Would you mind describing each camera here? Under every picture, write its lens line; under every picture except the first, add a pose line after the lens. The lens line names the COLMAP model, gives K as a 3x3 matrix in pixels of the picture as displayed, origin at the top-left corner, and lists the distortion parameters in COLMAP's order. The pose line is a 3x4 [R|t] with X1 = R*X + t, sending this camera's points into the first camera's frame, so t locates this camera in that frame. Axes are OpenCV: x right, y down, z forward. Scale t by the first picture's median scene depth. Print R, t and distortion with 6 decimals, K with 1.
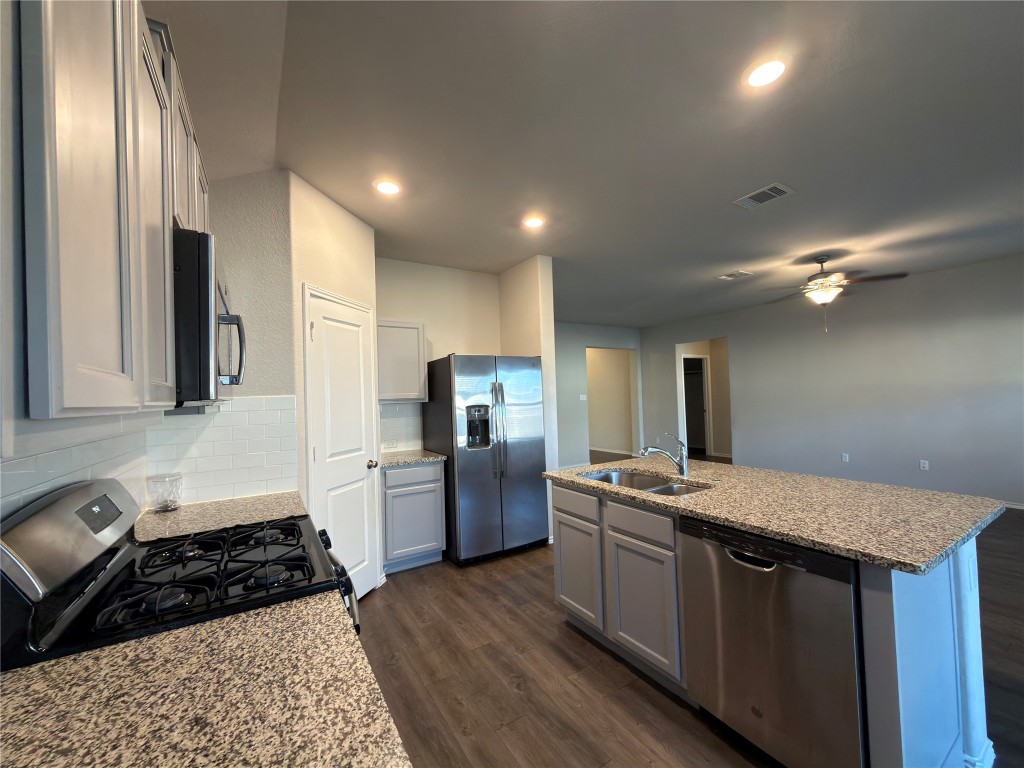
lens RADIAL K [[411.8, 0, 512.5], [0, 411.8, 383.6], [0, 0, 1]] dist [-0.001571, 0.000801]
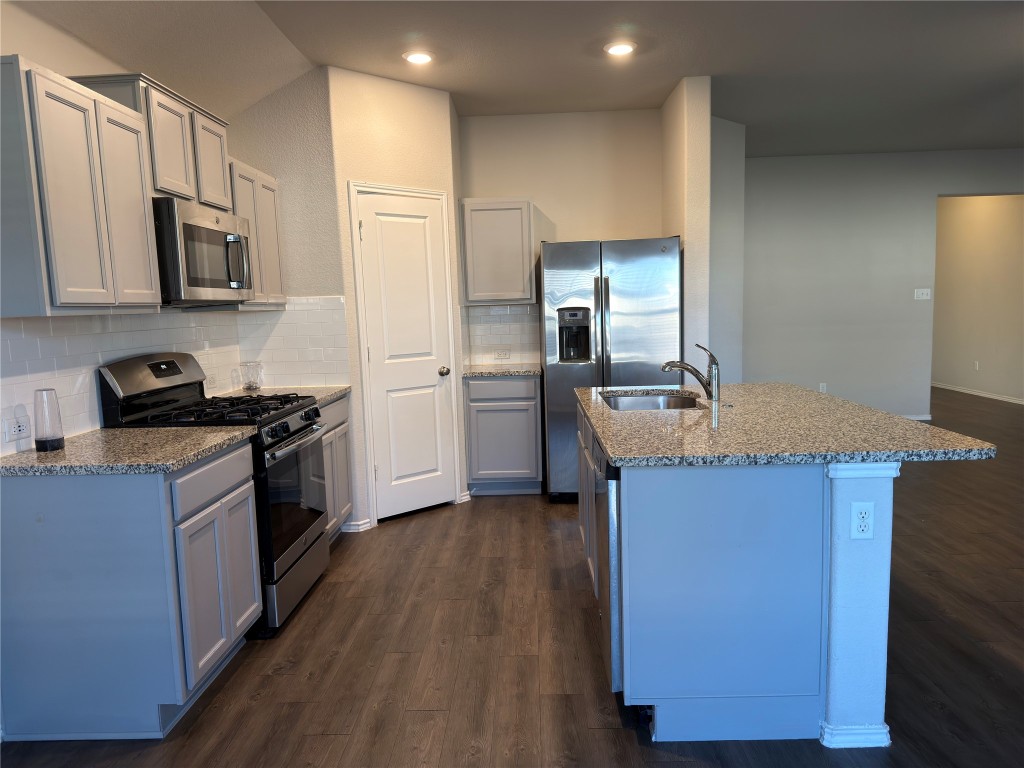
lens RADIAL K [[724.1, 0, 513.6], [0, 724.1, 391.0], [0, 0, 1]] dist [0.044452, -0.053578]
pose [[0.835651, 0.068599, -0.544960, 0.832269], [0.021409, 0.987348, 0.157116, -0.012658], [0.548843, -0.142961, 0.823610, -0.306504]]
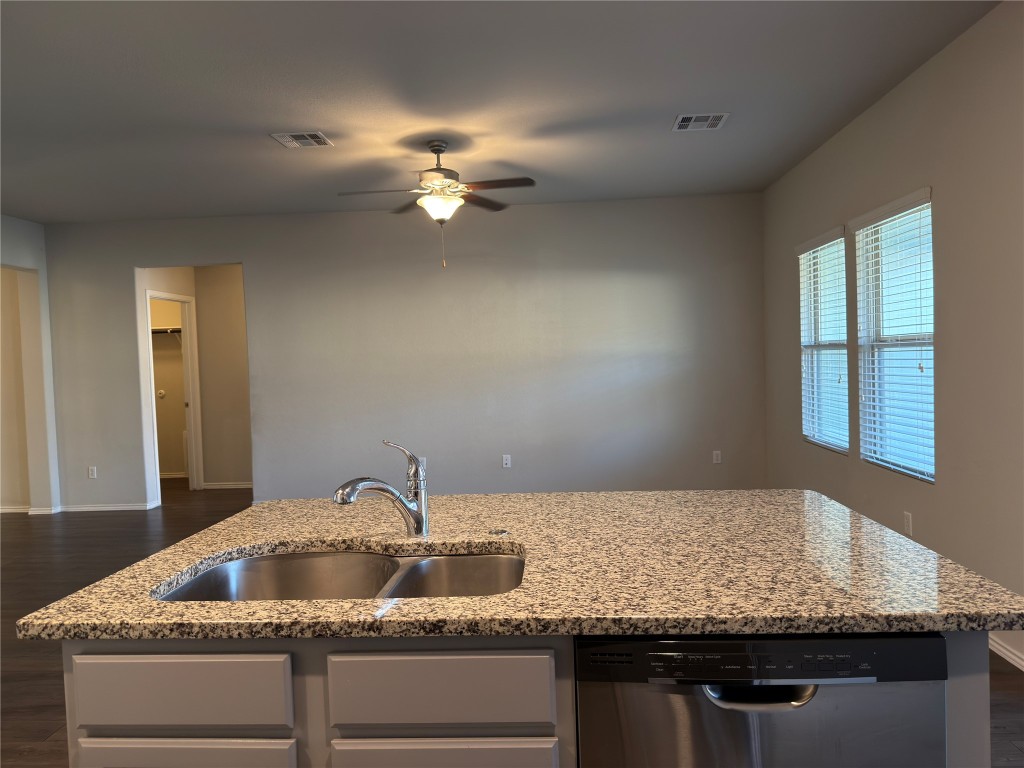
lens RADIAL K [[724.1, 0, 514.7], [0, 724.1, 386.0], [0, 0, 1]] dist [0.044452, -0.053578]
pose [[0.578463, -0.021468, 0.815426, -0.144578], [-0.006714, 0.999494, 0.031077, 0.040517], [-0.815681, -0.023452, 0.578026, 0.477567]]
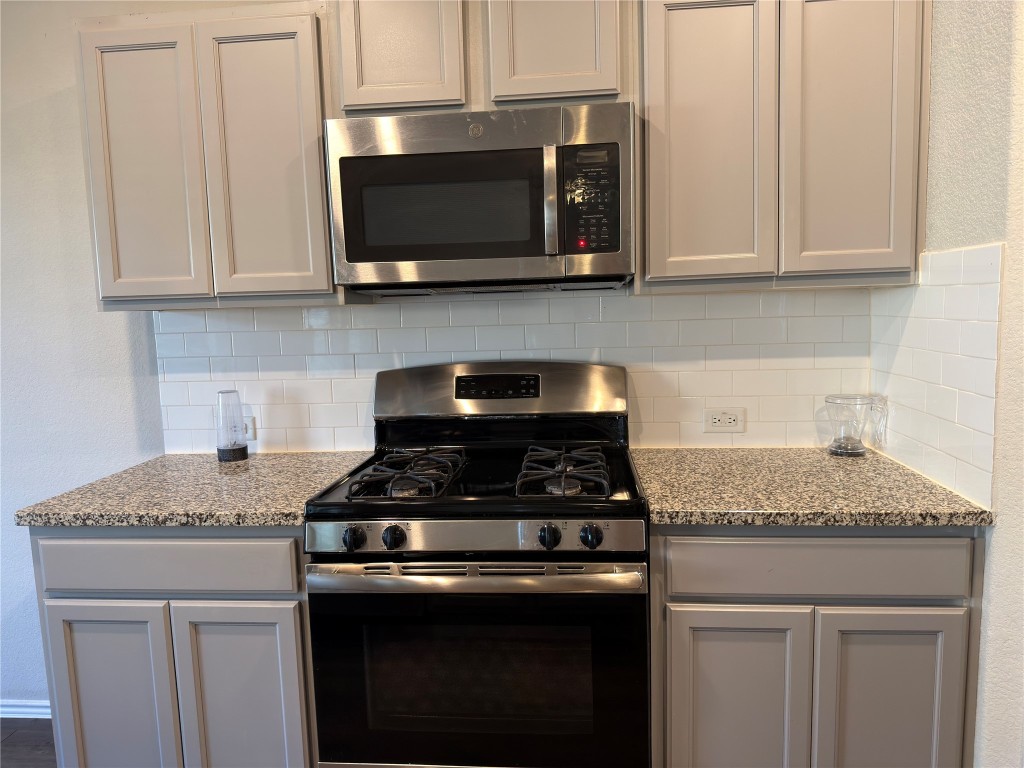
lens RADIAL K [[746.6, 0, 502.0], [0, 746.6, 386.6], [0, 0, 1]] dist [0.021068, -0.010598]
pose [[-0.616012, 0.136716, -0.775782, 0.216728], [0.072868, 0.990491, 0.116693, 0.044307], [0.784359, 0.015355, -0.620117, 1.032611]]
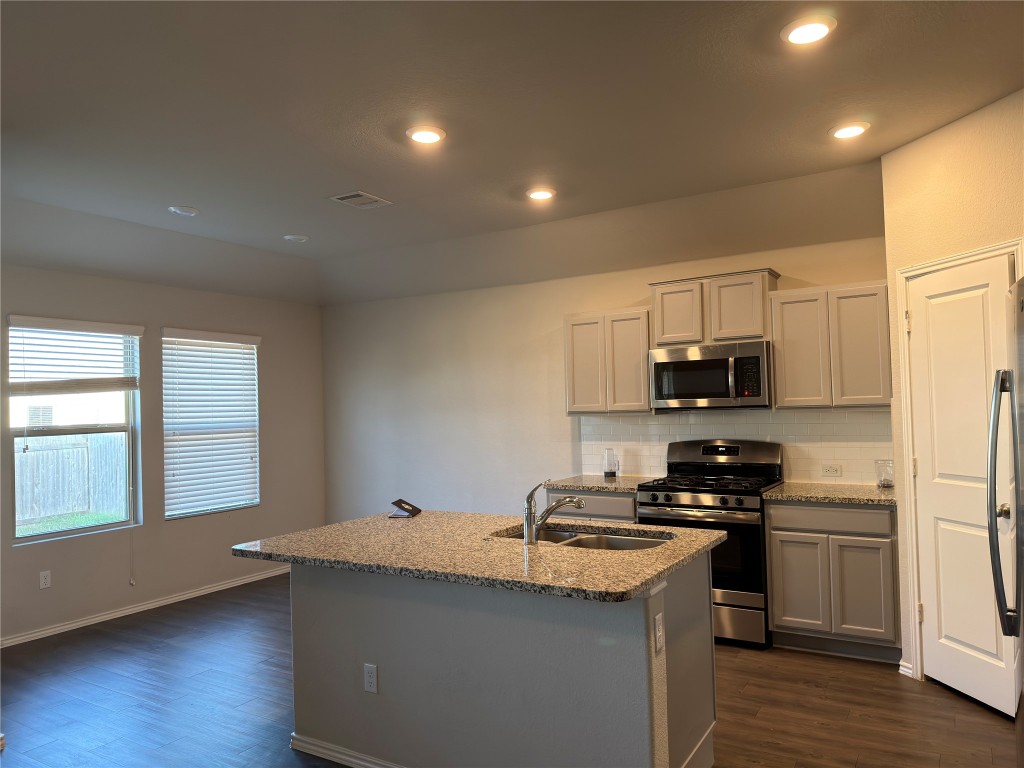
lens RADIAL K [[724.1, 0, 513.8], [0, 724.1, 382.7], [0, 0, 1]] dist [0.044452, -0.053578]
pose [[-0.891153, 0.037807, -0.452126, 0.959462], [0.065443, 0.996812, -0.045636, 0.013877], [0.448959, -0.070257, -0.890786, 2.048174]]
